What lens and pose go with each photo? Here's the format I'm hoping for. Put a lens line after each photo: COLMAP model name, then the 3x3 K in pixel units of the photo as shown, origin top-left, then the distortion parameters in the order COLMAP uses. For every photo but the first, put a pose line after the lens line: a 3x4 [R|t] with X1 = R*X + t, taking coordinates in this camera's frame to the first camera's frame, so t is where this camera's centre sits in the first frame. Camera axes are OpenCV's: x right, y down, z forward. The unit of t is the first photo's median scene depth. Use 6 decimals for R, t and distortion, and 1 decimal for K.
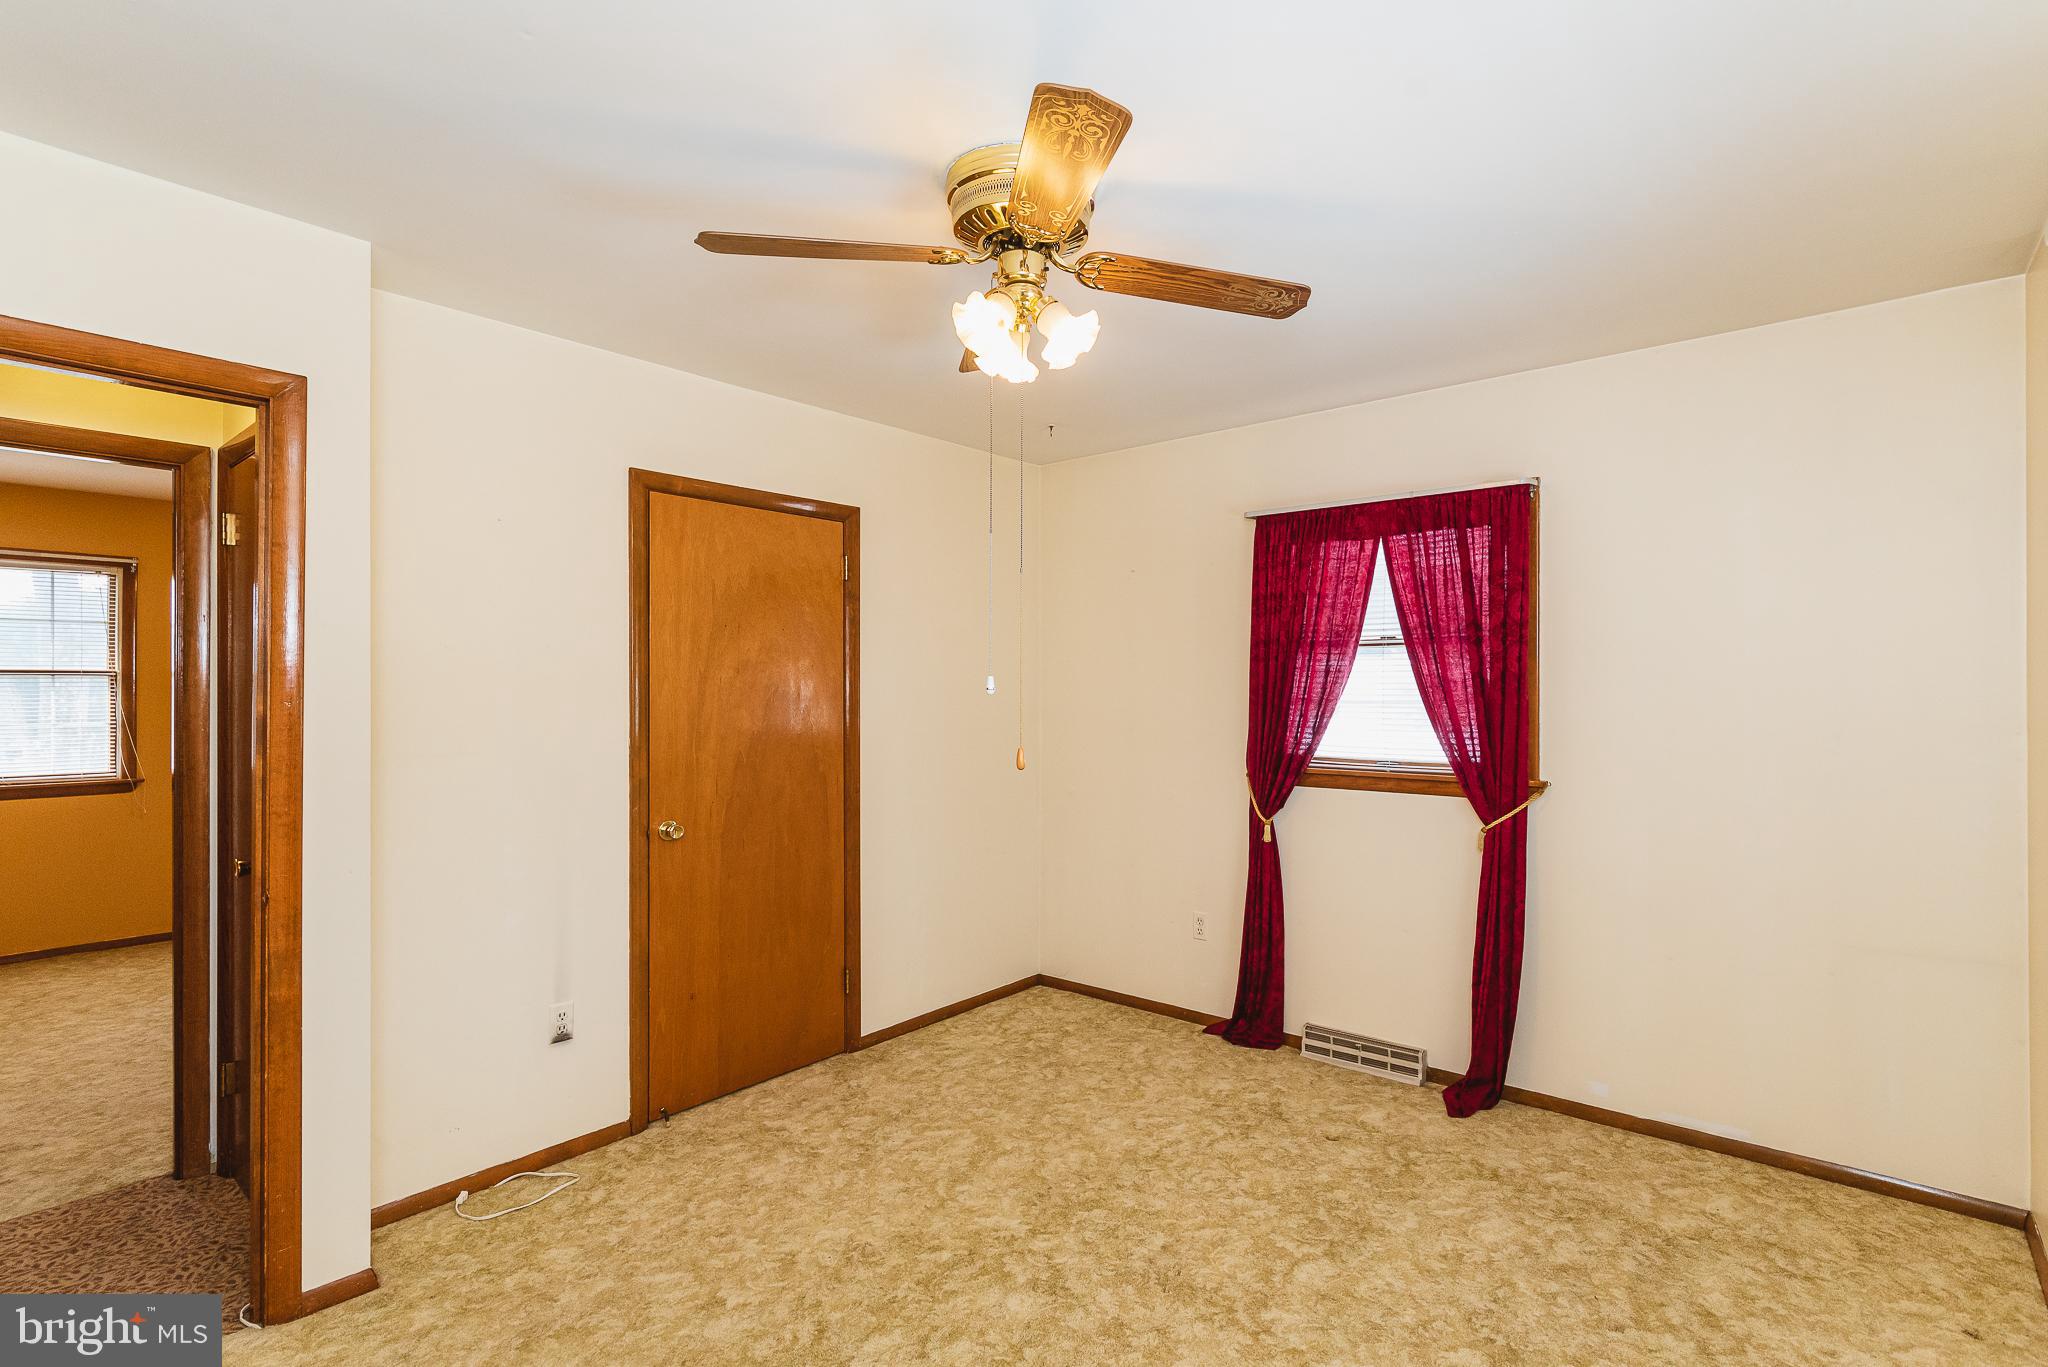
lens RADIAL K [[970.0, 0, 1036.6], [0, 970.0, 690.3], [0, 0, 1]] dist [-0.003780, 0.000340]
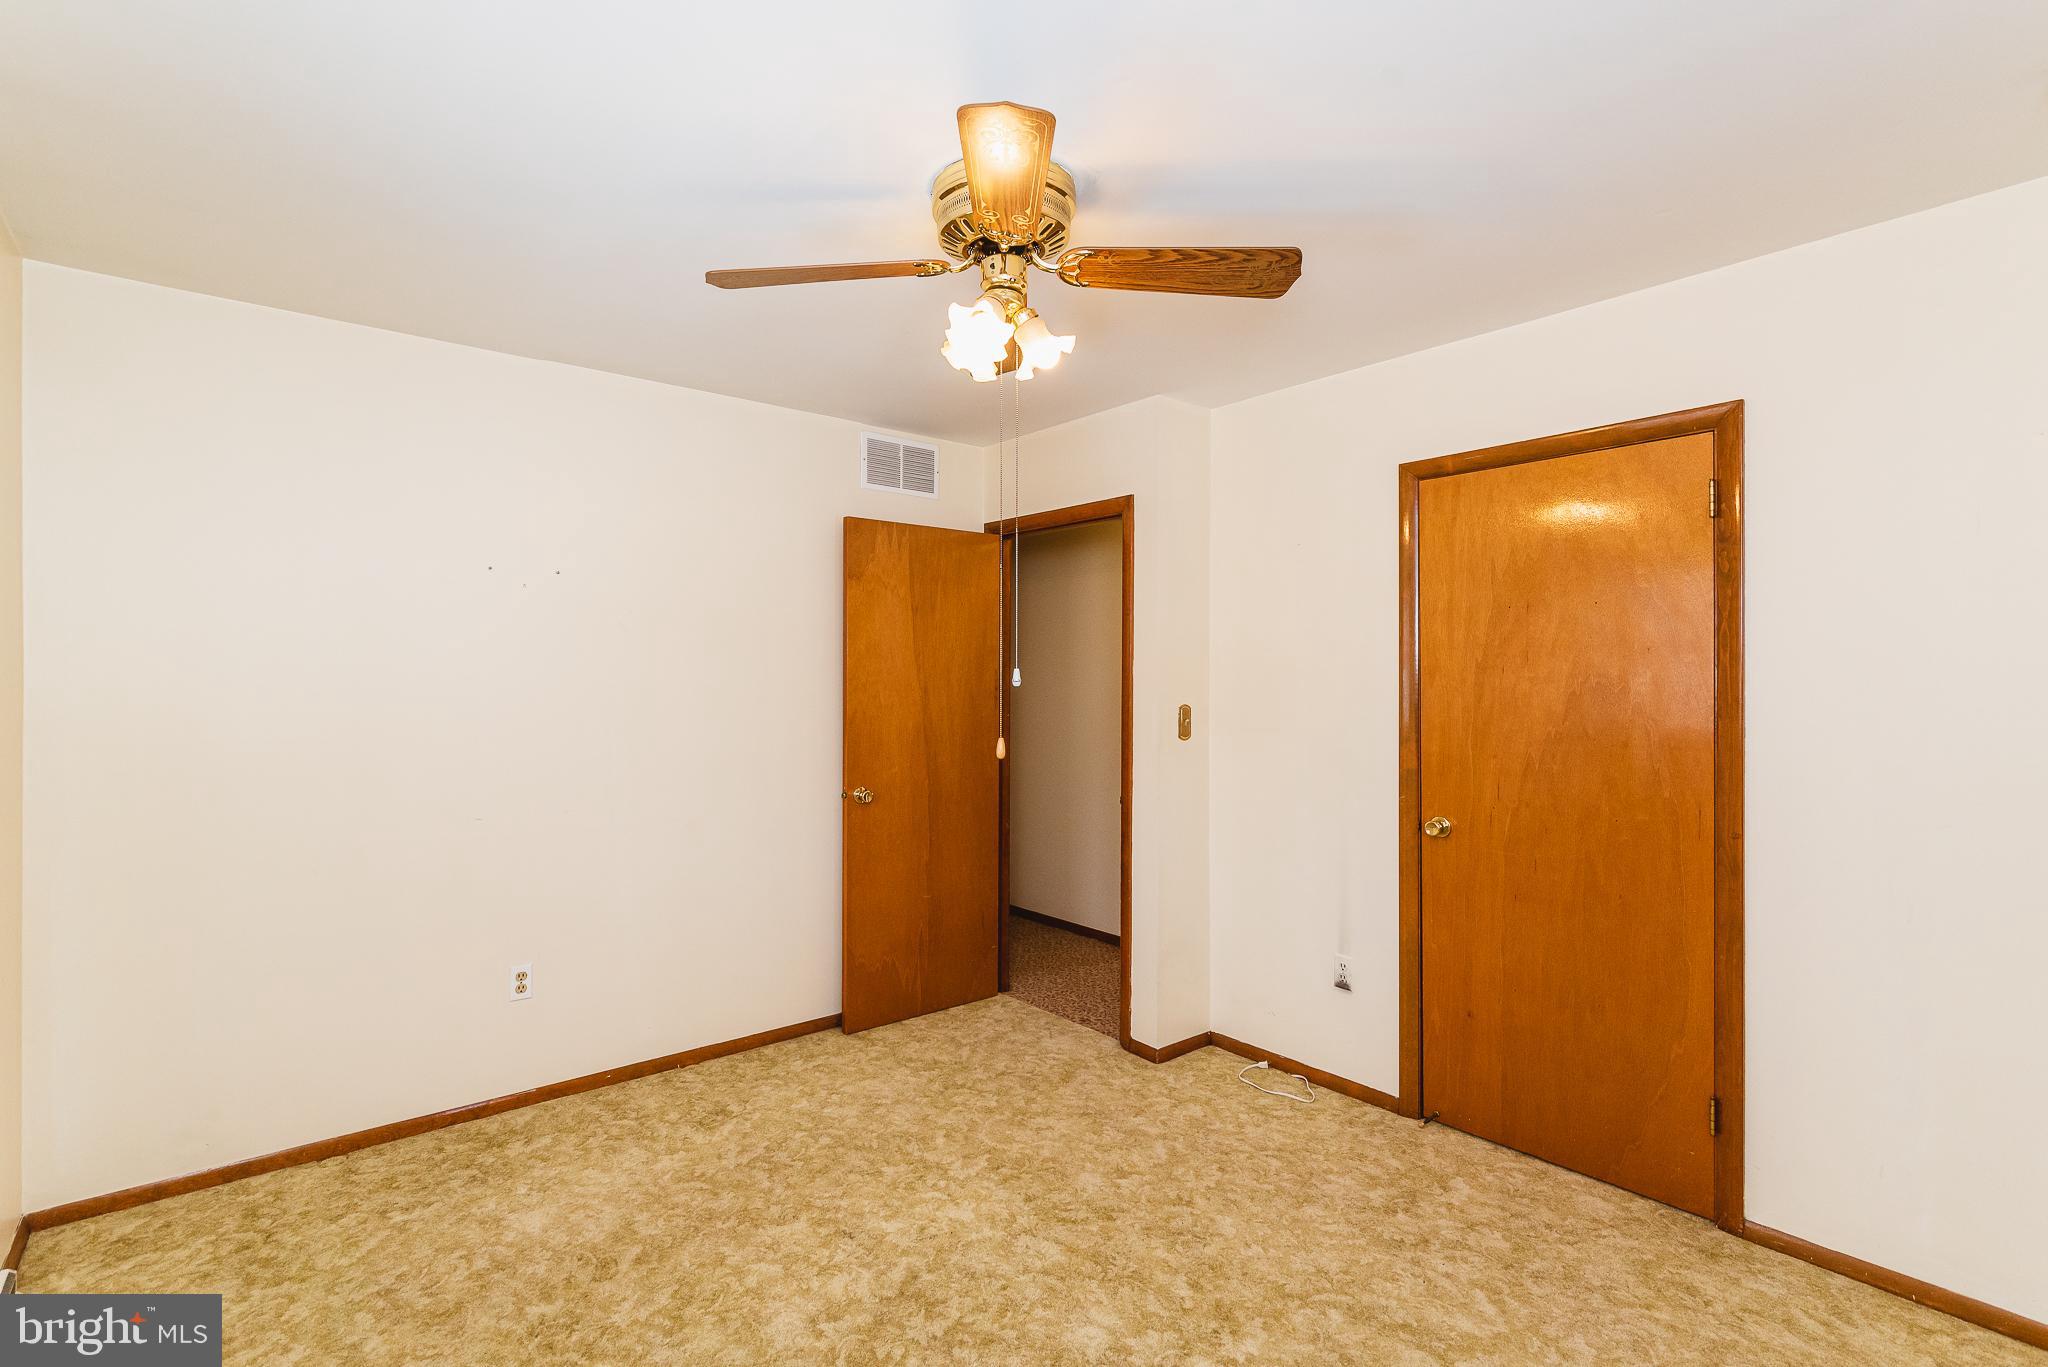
lens RADIAL K [[949.2, 0, 1027.5], [0, 949.2, 678.4], [0, 0, 1]] dist [0.001252, 0.000492]
pose [[-0.165958, 0.000519, -0.986133, 0.898139], [0.000027, 1.000000, 0.000522, -0.004735], [0.986133, 0.000060, -0.165958, 1.091351]]
